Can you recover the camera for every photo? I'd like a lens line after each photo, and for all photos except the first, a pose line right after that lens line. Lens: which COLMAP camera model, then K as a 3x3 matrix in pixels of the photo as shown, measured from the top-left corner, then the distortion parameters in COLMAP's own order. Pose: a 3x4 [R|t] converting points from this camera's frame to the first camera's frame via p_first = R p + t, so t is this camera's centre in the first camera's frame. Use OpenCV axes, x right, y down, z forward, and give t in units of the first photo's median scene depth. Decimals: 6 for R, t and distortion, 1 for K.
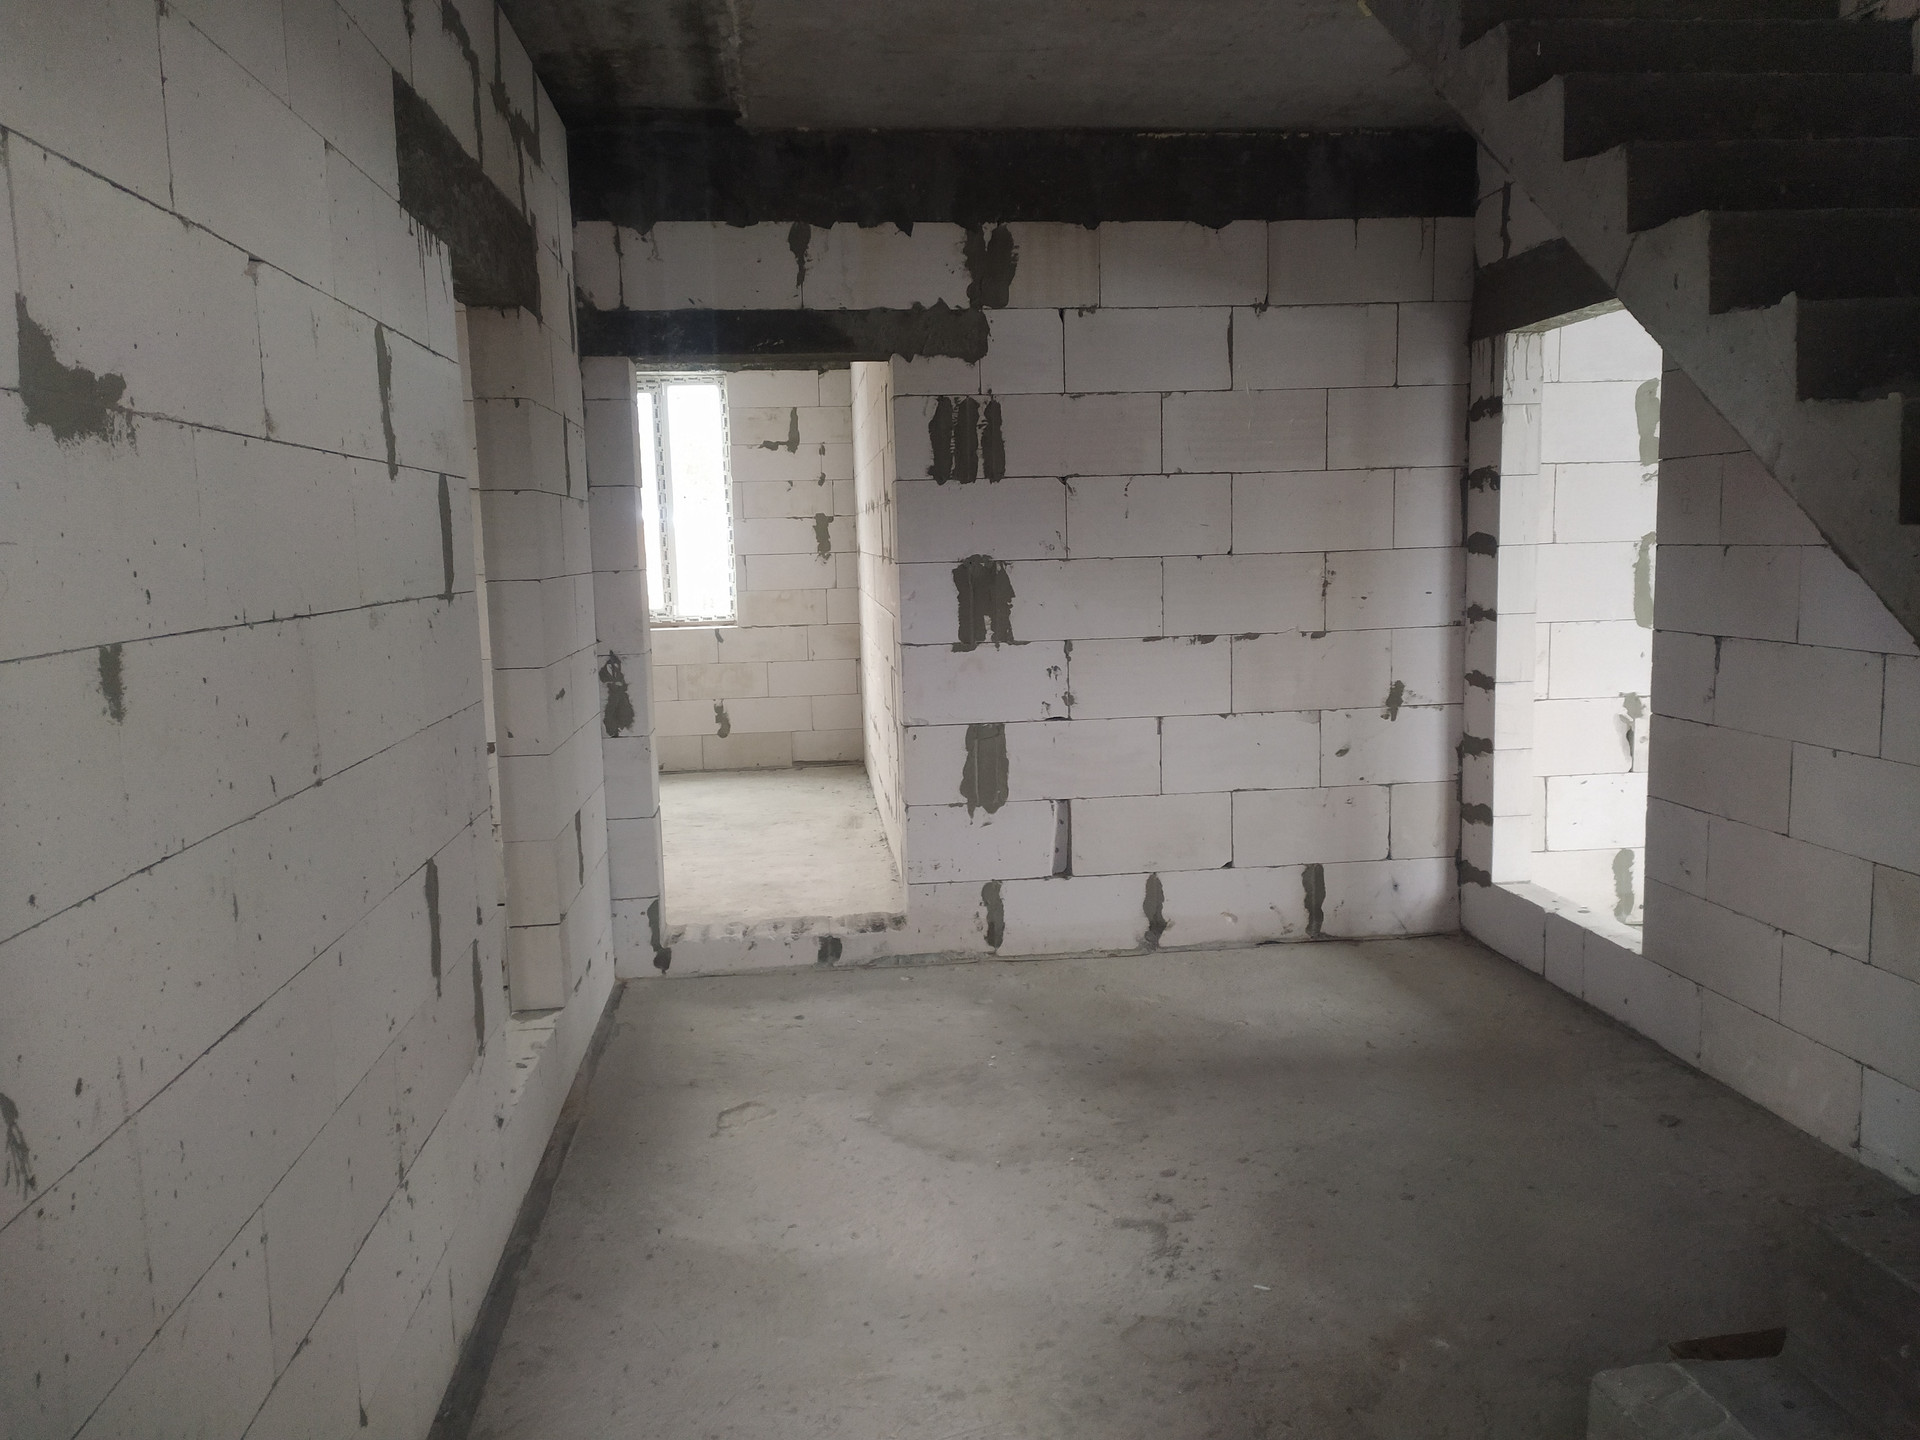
lens RADIAL K [[1416.5, 0, 971.0], [0, 1416.5, 712.2], [0, 0, 1]] dist [0.057663, -0.062071]
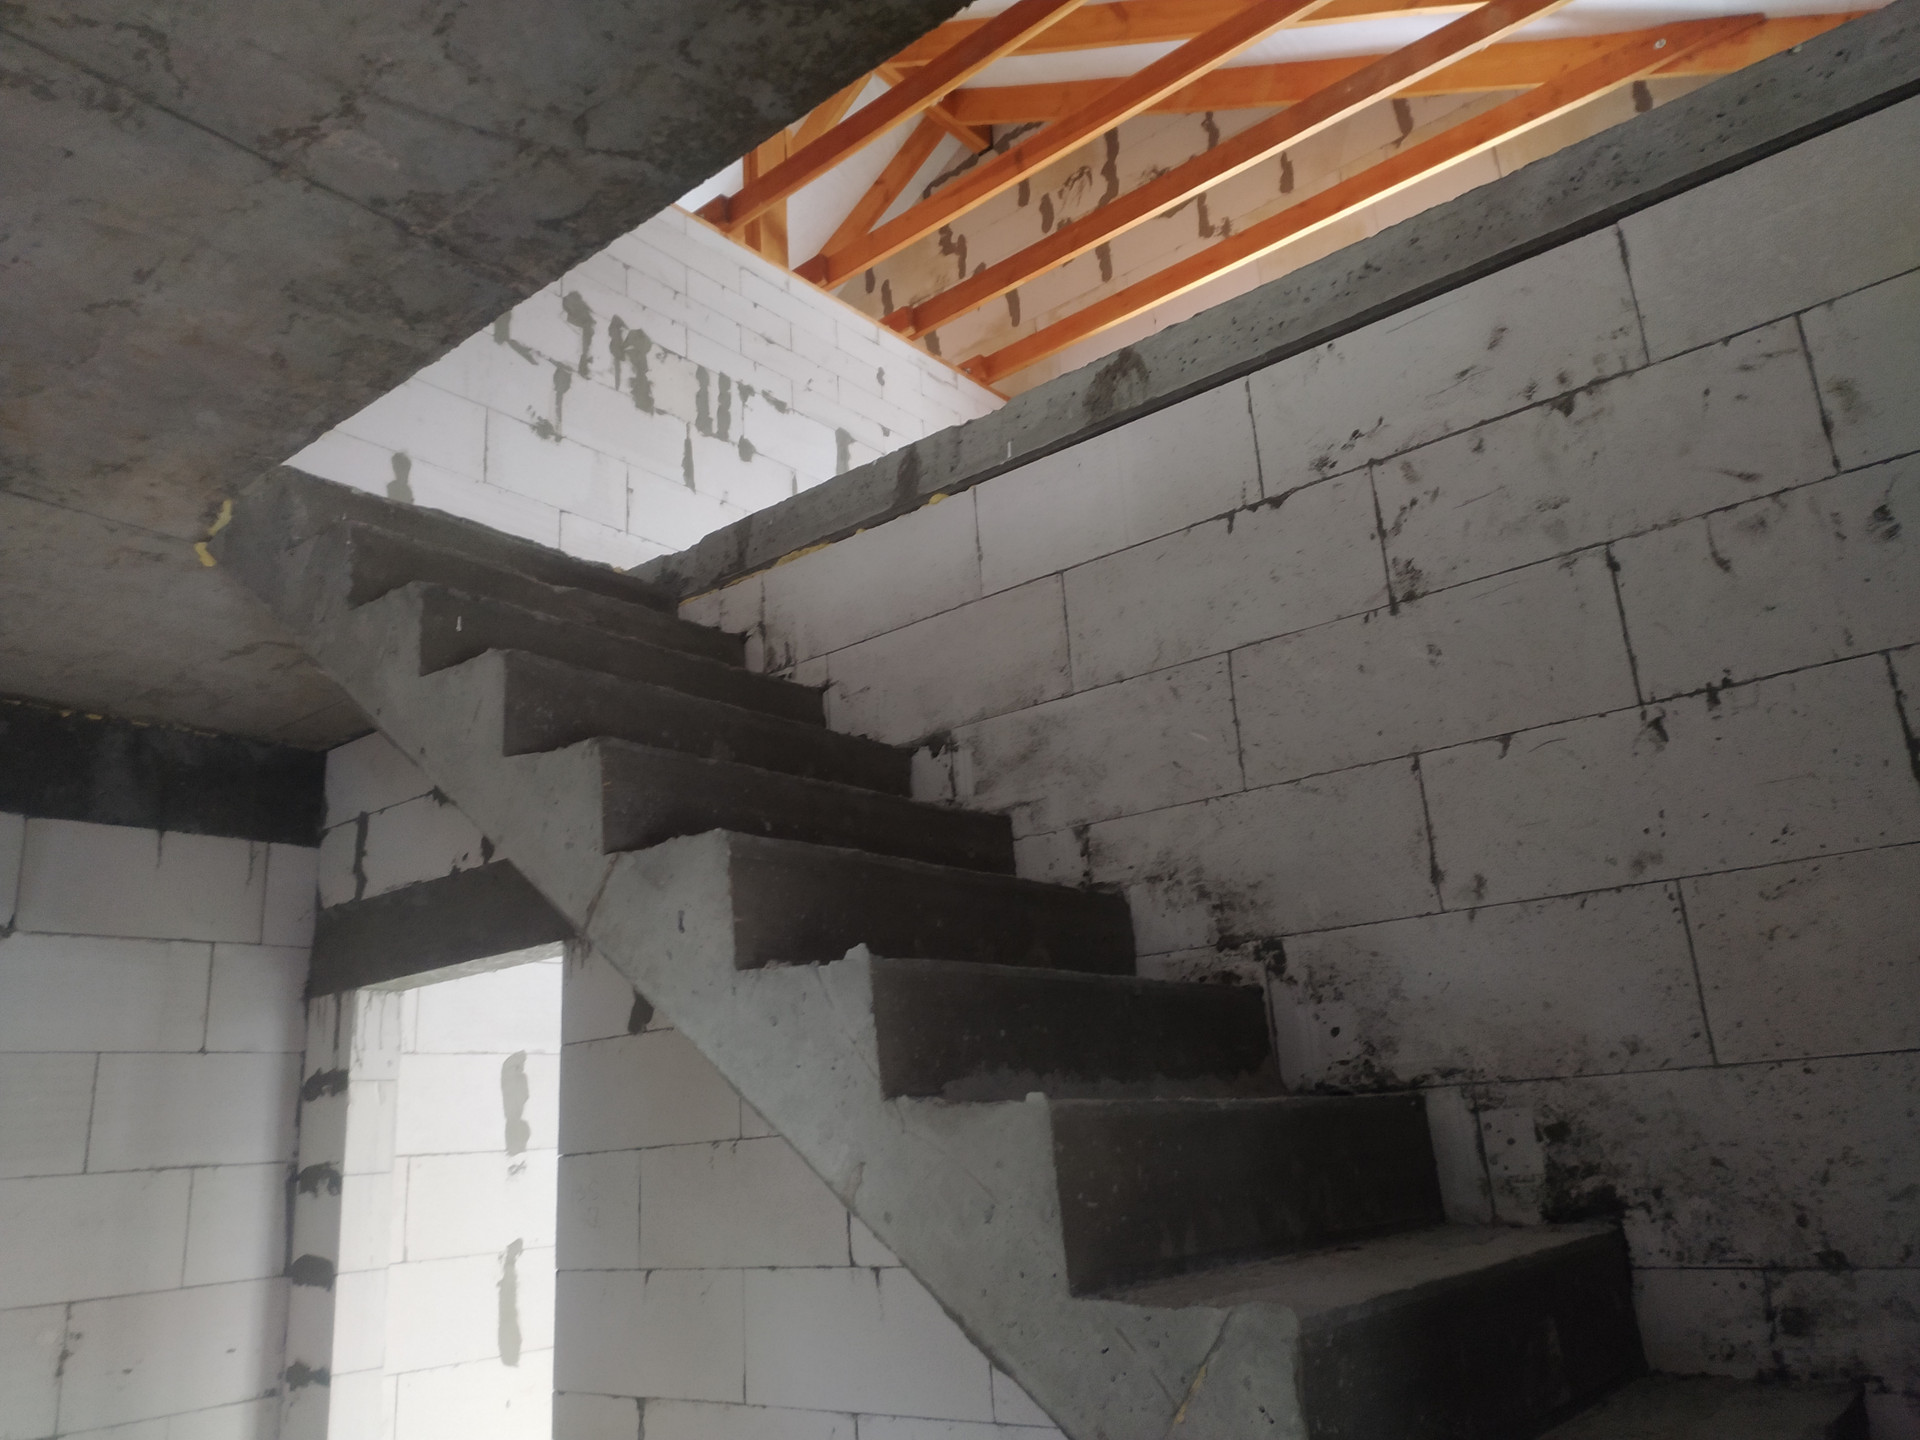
lens RADIAL K [[1433.5, 0, 958.9], [0, 1433.5, 721.4], [0, 0, 1]] dist [0.019129, -0.007770]
pose [[0.715473, 0.182202, 0.674463, 0.075036], [0.129688, 0.913978, -0.384479, -0.080429], [-0.686498, 0.362555, 0.630297, 0.338508]]
